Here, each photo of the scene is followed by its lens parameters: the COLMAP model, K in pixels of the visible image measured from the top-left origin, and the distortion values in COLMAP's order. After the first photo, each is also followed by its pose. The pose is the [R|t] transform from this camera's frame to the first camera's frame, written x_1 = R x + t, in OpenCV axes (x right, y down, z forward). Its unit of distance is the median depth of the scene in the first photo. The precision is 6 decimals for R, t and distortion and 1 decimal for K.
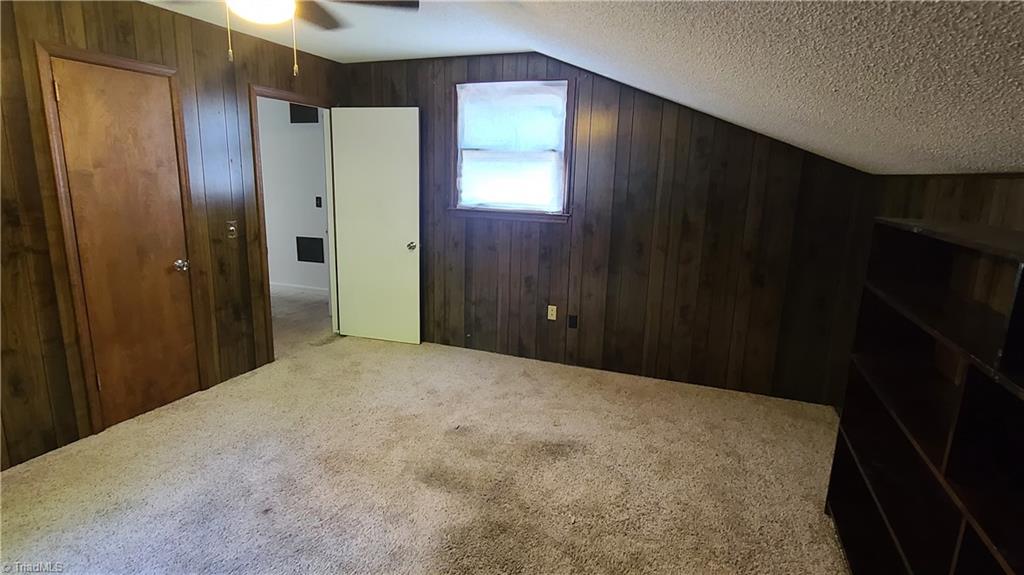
lens RADIAL K [[518.4, 0, 510.8], [0, 518.4, 281.0], [0, 0, 1]] dist [-0.001320, -0.000577]
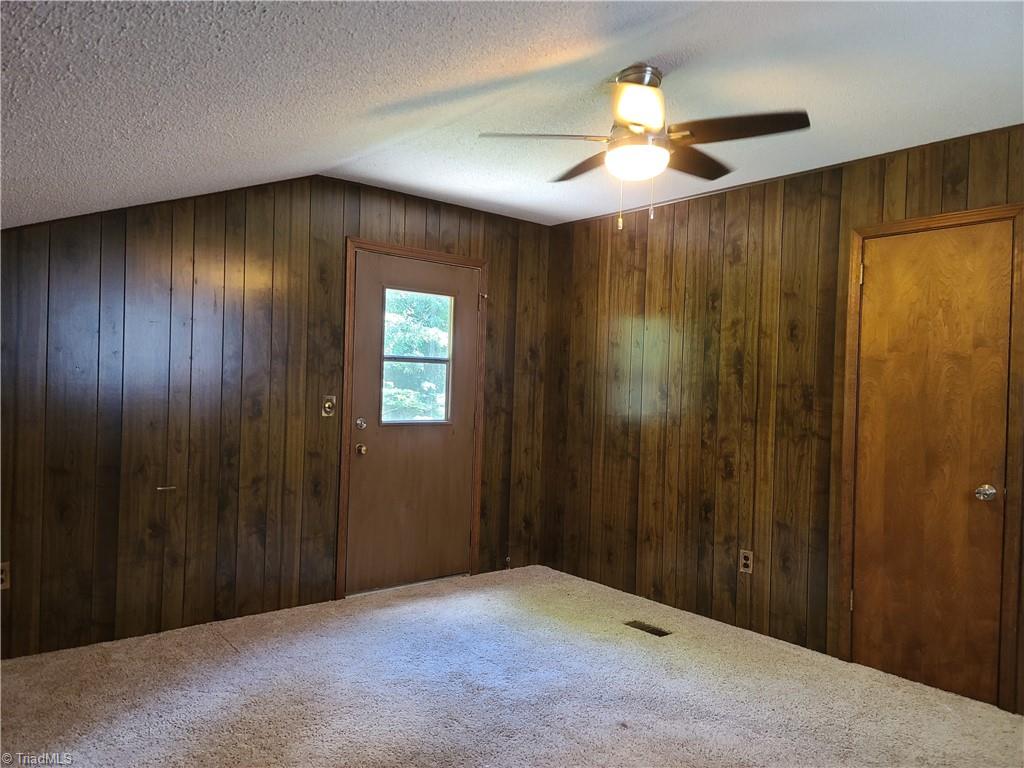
lens RADIAL K [[743.4, 0, 508.9], [0, 743.4, 391.3], [0, 0, 1]] dist [0.051272, -0.063778]
pose [[-0.484407, -0.042335, -0.873818, 0.588687], [-0.221631, 0.972183, 0.075762, -0.111116], [0.846304, 0.230365, -0.480315, 1.088639]]
